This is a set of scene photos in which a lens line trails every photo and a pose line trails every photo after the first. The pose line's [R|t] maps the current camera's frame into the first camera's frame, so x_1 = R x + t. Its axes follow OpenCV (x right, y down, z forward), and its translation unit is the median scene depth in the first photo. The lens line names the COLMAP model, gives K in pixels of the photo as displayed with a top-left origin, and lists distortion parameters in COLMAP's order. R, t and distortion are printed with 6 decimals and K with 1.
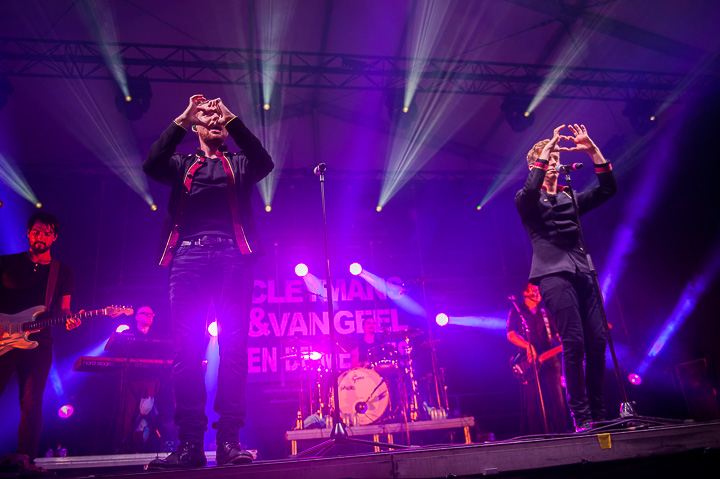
lens RADIAL K [[556.5, 0, 360.0], [0, 556.5, 239.5], [0, 0, 1]] dist [-0.027896, -0.003736]
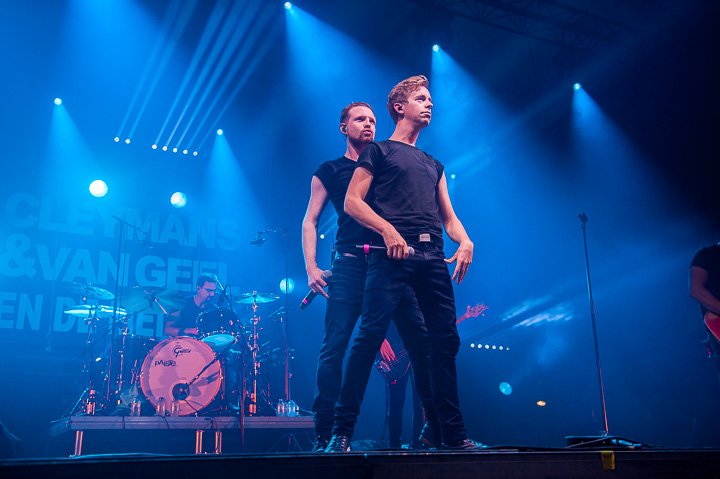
lens RADIAL K [[745.7, 0, 360.0], [0, 745.7, 239.5], [0, 0, 1]] dist [0.055561, -0.008938]
pose [[0.948556, 0.145687, 0.281099, -0.078147], [-0.167619, 0.984289, 0.055489, 0.015975], [-0.268599, -0.099752, 0.958073, 0.026197]]
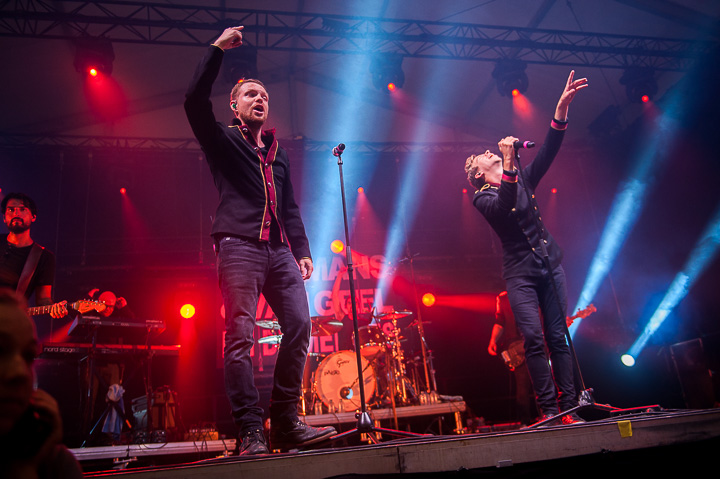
lens RADIAL K [[585.2, 0, 360.0], [0, 585.2, 239.5], [0, 0, 1]] dist [-0.014400, -0.009092]
pose [[0.999258, -0.002800, 0.038411, -0.011754], [0.001284, 0.999222, 0.039418, 0.002854], [-0.038492, -0.039339, 0.998484, 0.016975]]
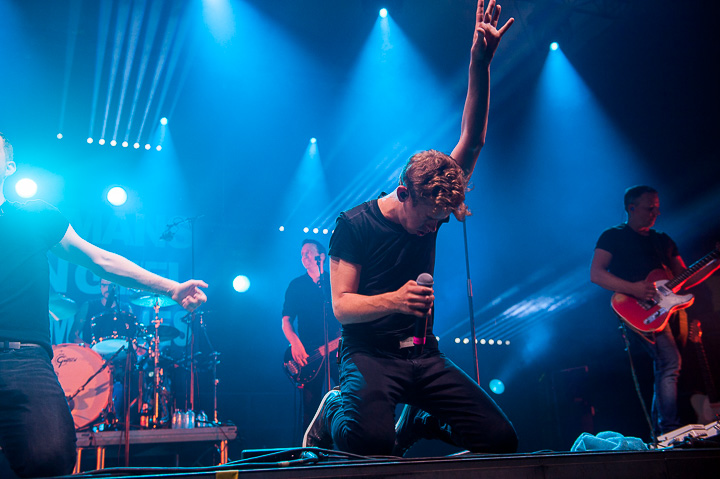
lens RADIAL K [[782.5, 0, 360.0], [0, 782.5, 239.5], [0, 0, 1]] dist [0.065564, -0.002064]
pose [[0.971868, 0.097014, 0.214619, 0.117572], [-0.114393, 0.990962, 0.070067, 0.007695], [-0.205882, -0.092647, 0.974181, 0.048083]]
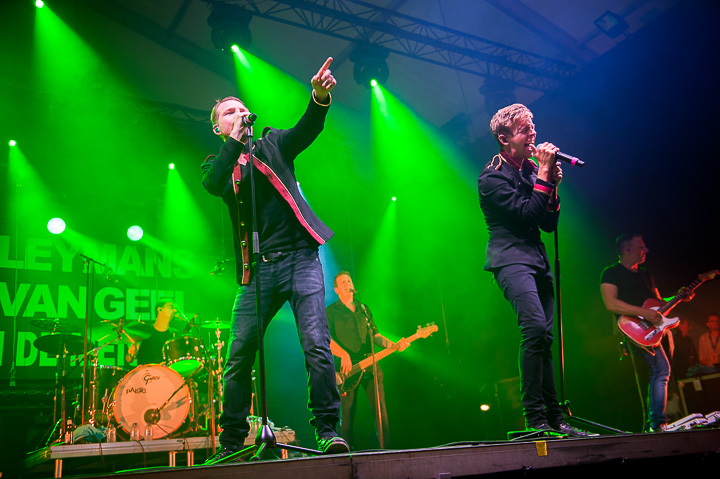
lens RADIAL K [[729.0, 0, 360.0], [0, 729.0, 239.5], [0, 0, 1]] dist [0.050466, -0.010831]
pose [[0.929006, 0.112226, 0.352637, -0.113731], [-0.127939, 0.991549, 0.021492, 0.002721], [-0.347245, -0.065083, 0.935513, -0.028788]]
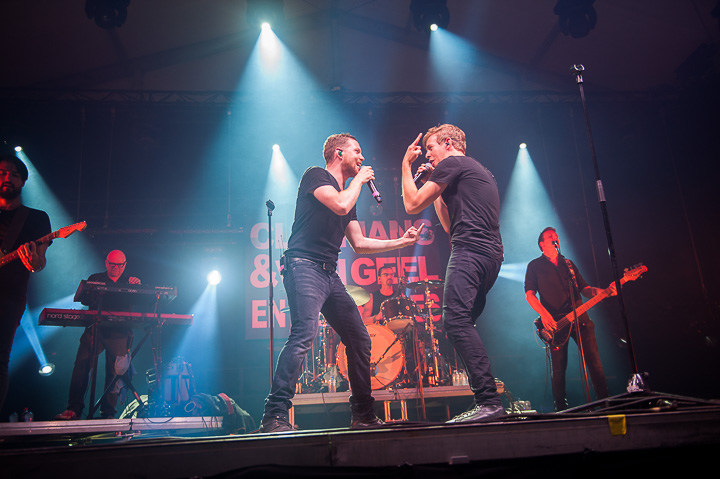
lens RADIAL K [[634.8, 0, 360.0], [0, 634.8, 239.5], [0, 0, 1]] dist [0.002681, -0.003199]
pose [[0.997980, 0.002798, -0.063464, 0.045429], [0.003300, 0.995397, 0.095786, 0.008289], [0.063440, -0.095802, 0.993377, 0.041660]]
